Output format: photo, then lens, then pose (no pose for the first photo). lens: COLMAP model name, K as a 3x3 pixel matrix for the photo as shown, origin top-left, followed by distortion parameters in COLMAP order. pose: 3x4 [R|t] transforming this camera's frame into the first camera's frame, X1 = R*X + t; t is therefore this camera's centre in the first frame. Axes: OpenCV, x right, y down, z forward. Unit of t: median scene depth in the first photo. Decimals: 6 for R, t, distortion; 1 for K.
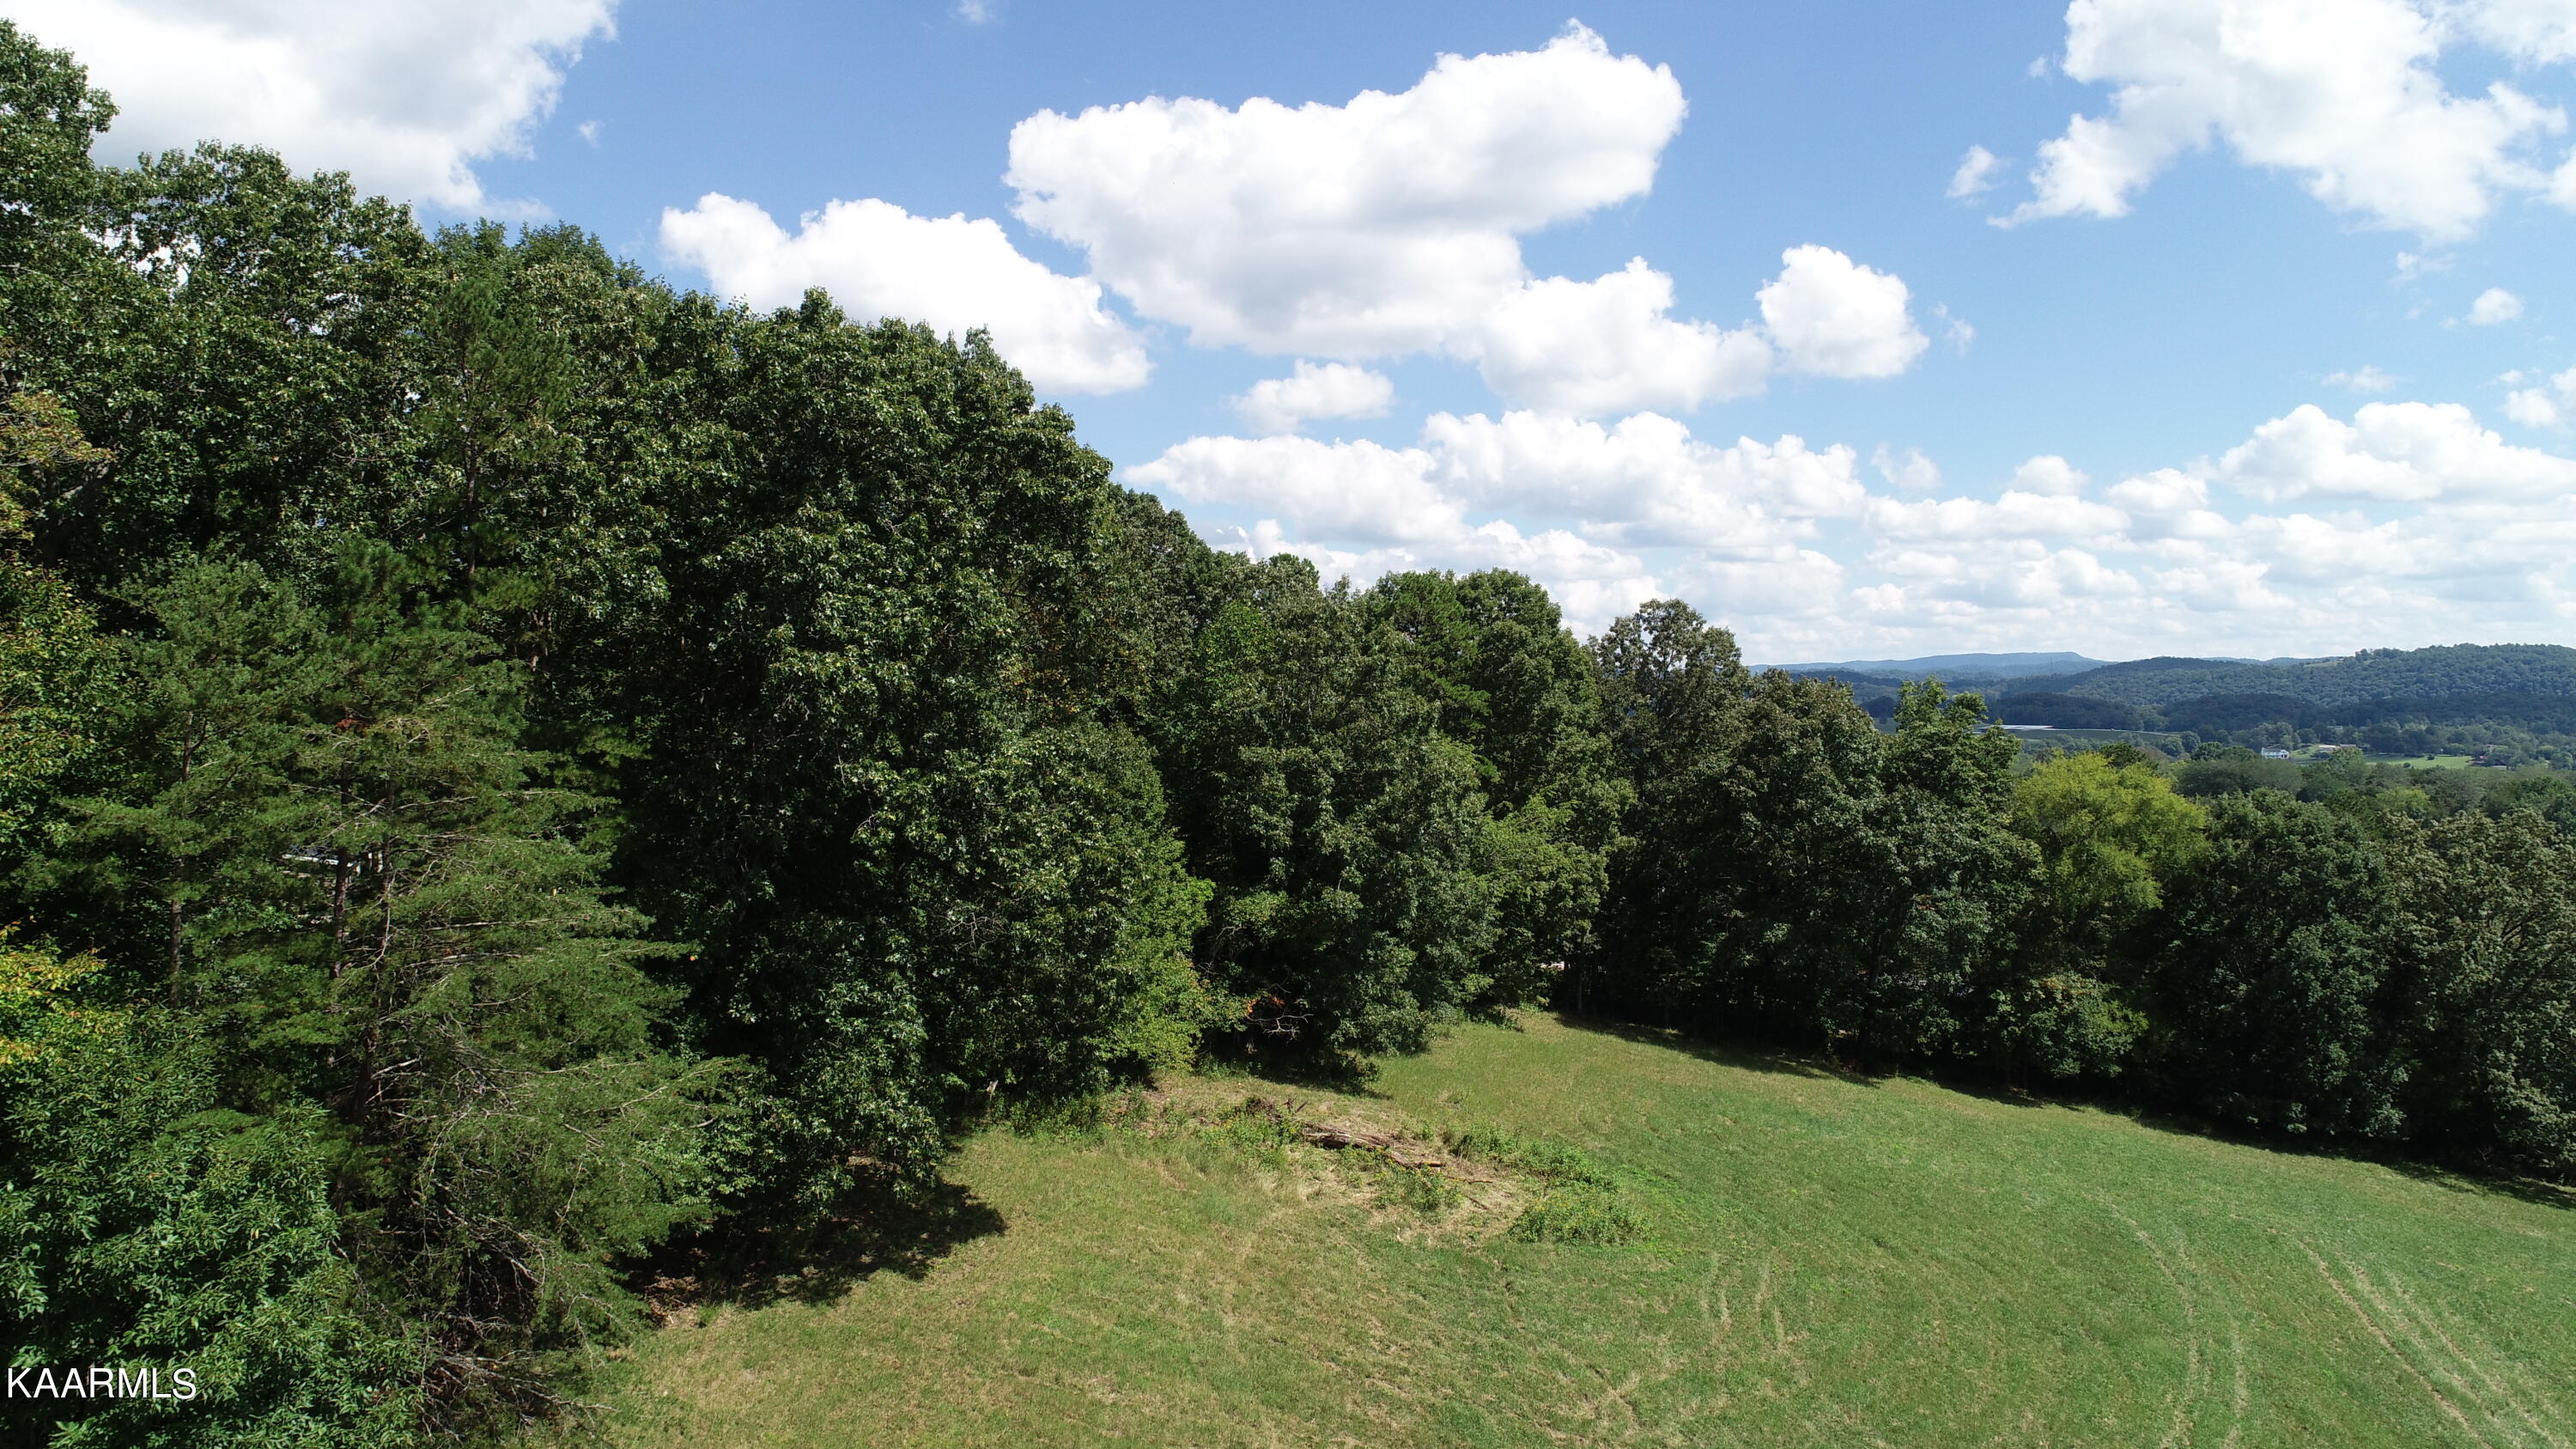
lens RADIAL K [[1721.7, 0, 1287.7], [0, 1721.7, 728.2], [0, 0, 1]] dist [-0.001331, -0.002045]
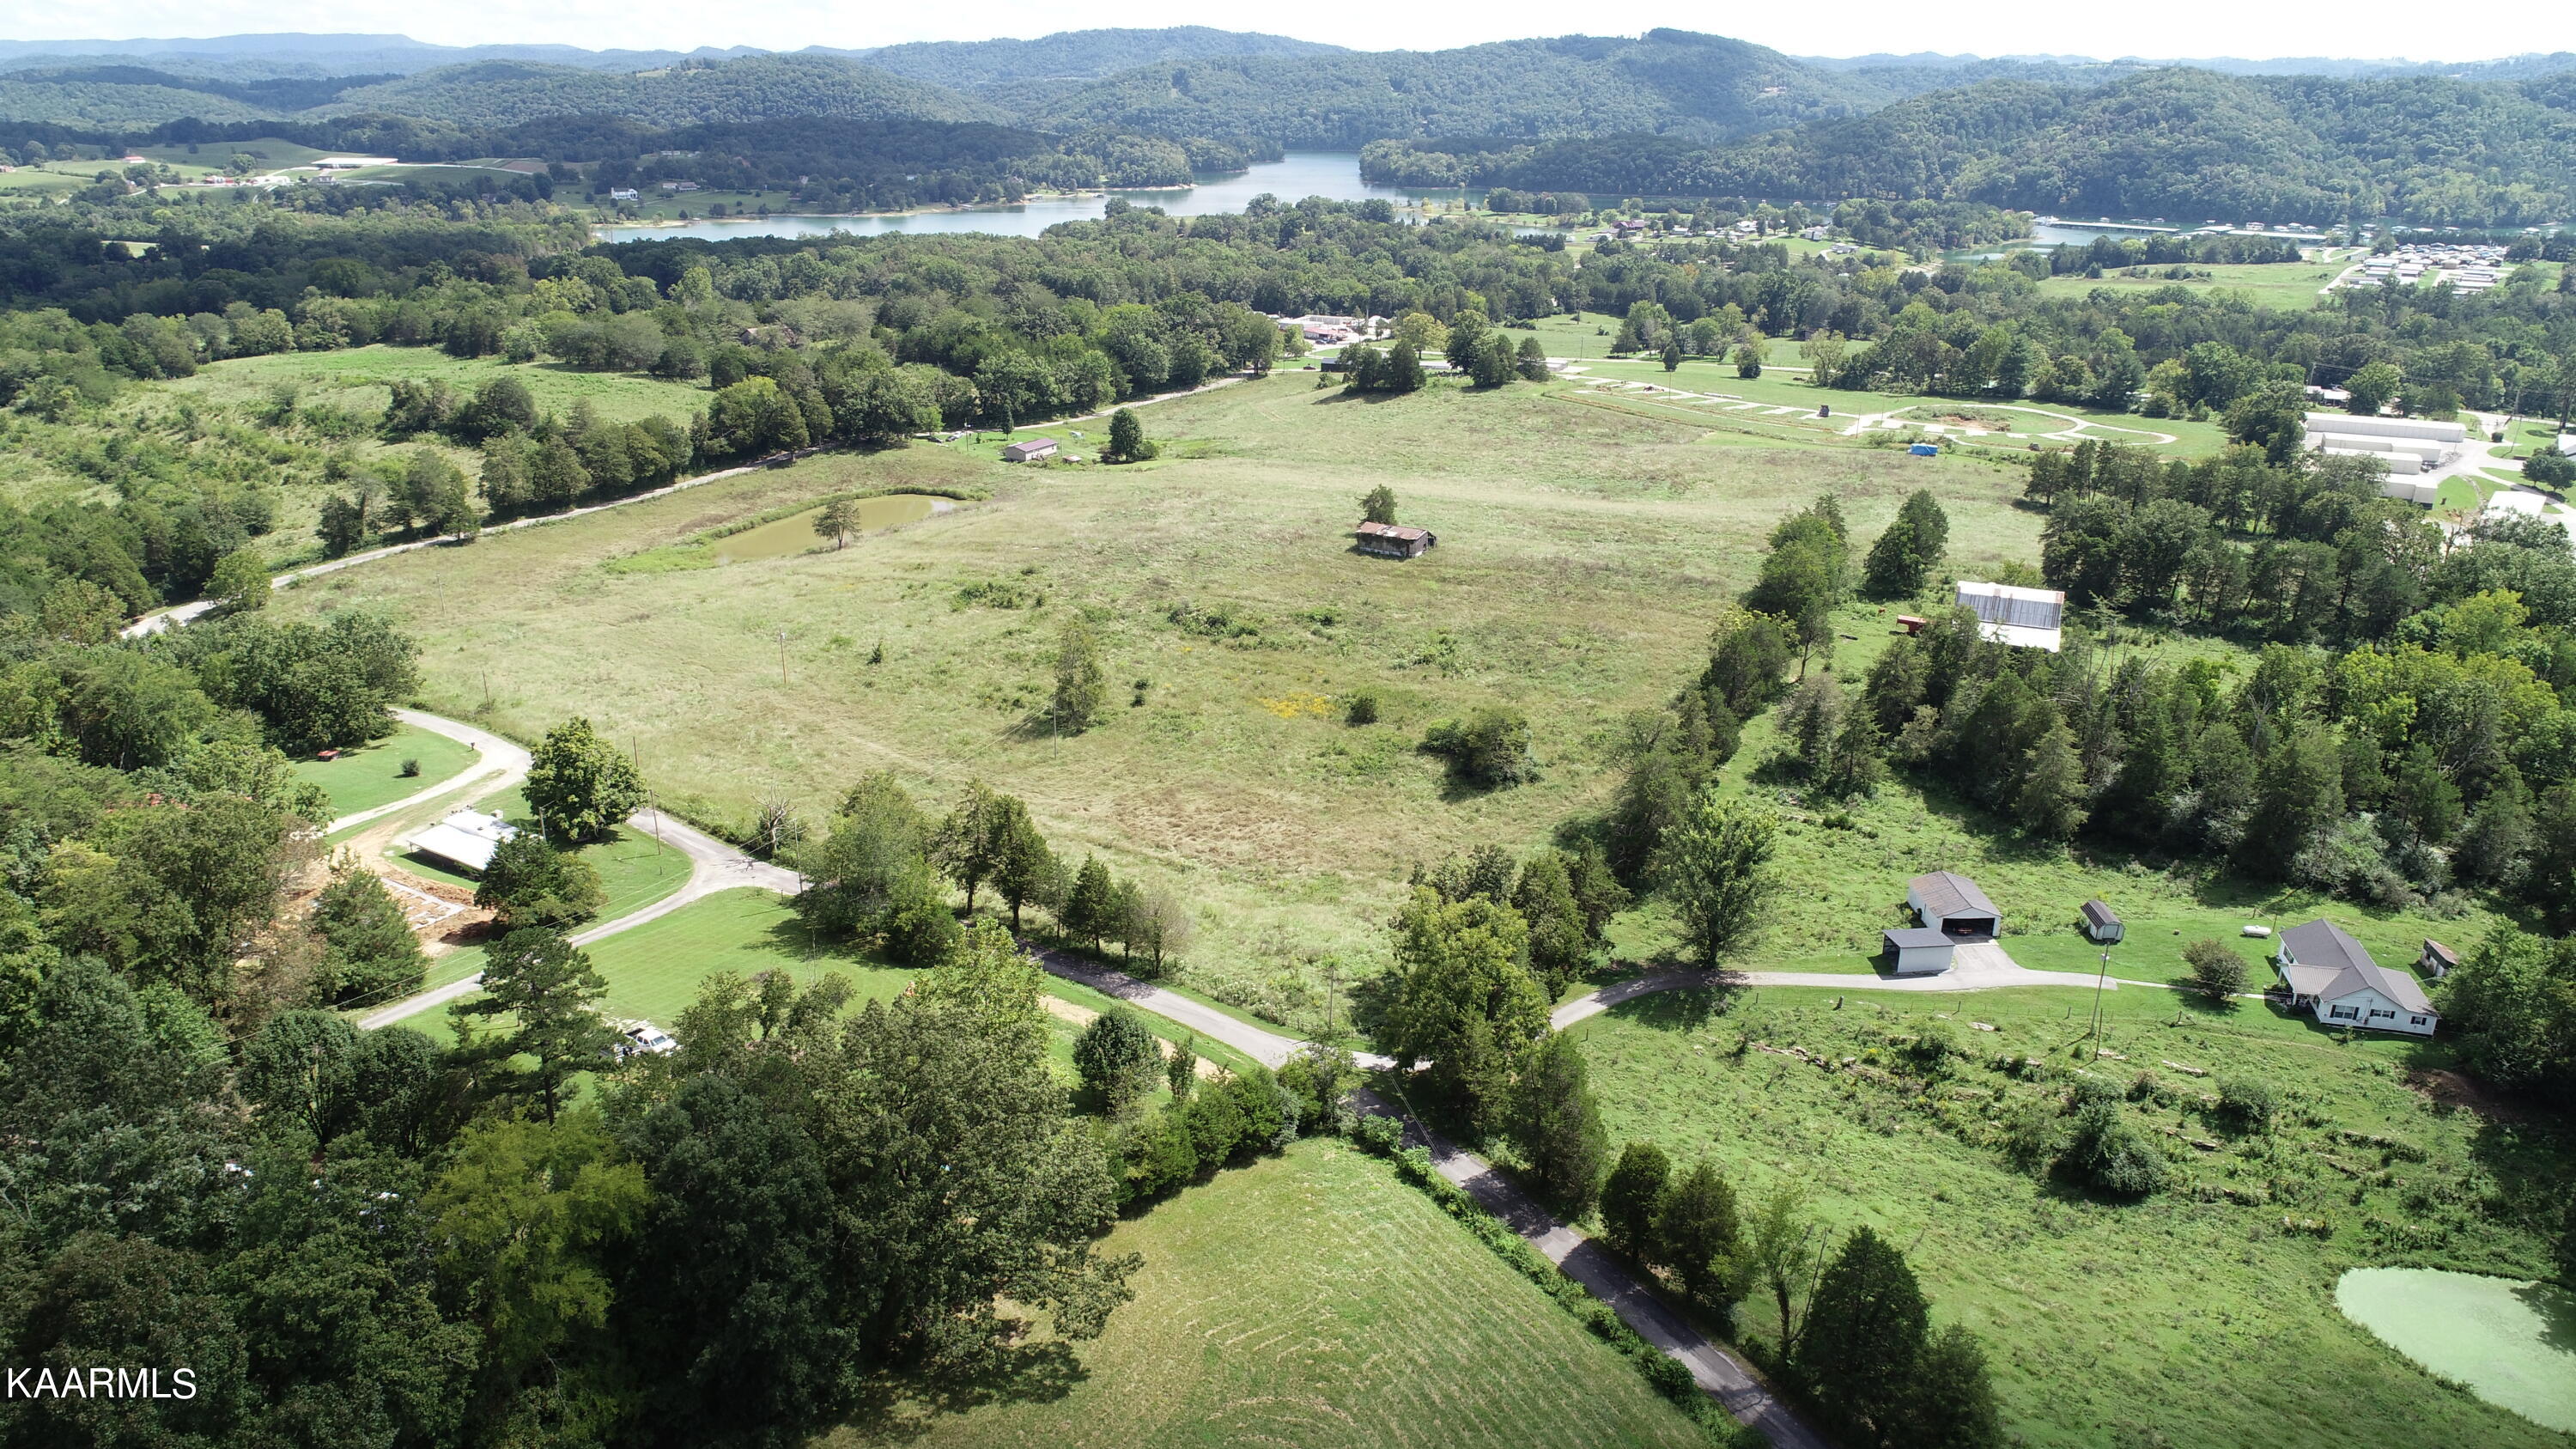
lens RADIAL K [[1719.1, 0, 1288.3], [0, 1719.1, 731.3], [0, 0, 1]] dist [-0.002085, -0.002027]
pose [[0.642057, -0.265577, 0.719188, 0.176430], [0.006479, 0.939930, 0.341307, -0.508759], [-0.766630, -0.214479, 0.605209, 0.263005]]
